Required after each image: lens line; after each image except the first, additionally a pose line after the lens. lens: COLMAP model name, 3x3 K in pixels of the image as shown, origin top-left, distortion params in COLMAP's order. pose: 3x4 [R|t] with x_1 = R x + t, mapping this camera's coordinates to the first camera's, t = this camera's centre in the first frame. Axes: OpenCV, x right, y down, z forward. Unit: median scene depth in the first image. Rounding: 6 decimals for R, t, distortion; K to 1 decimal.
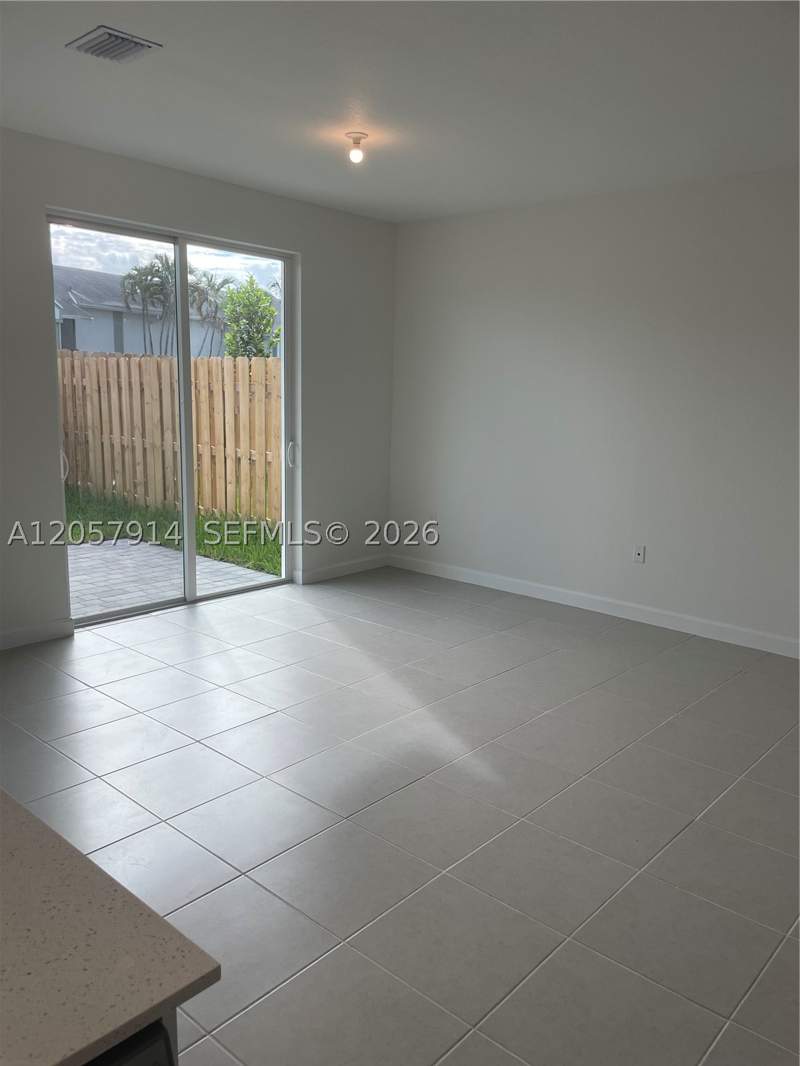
lens RADIAL K [[826.3, 0, 400.0], [0, 826.3, 533.0], [0, 0, 1]] dist [0.088305, -0.001437]
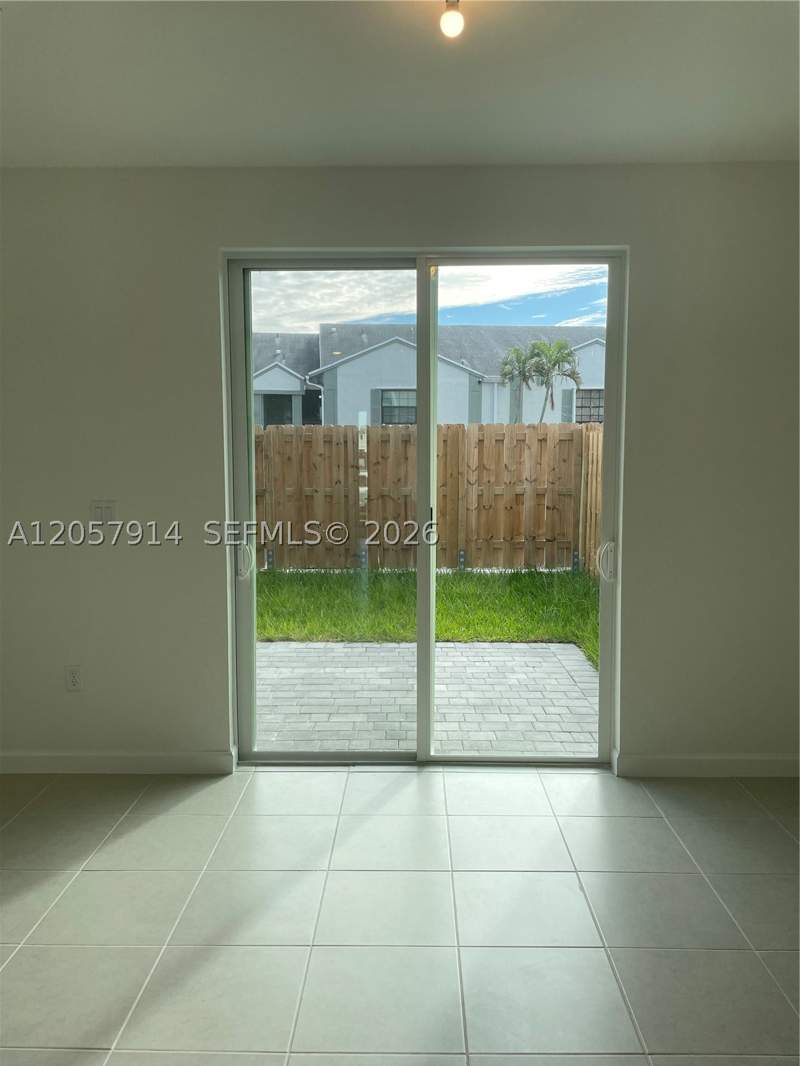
lens RADIAL K [[826.3, 0, 400.0], [0, 826.3, 533.0], [0, 0, 1]] dist [0.088305, -0.001437]
pose [[0.644062, 0.058450, -0.762737, 0.257201], [-0.118469, 0.992669, -0.023966, -0.089096], [0.755744, 0.105796, 0.646264, 0.491299]]
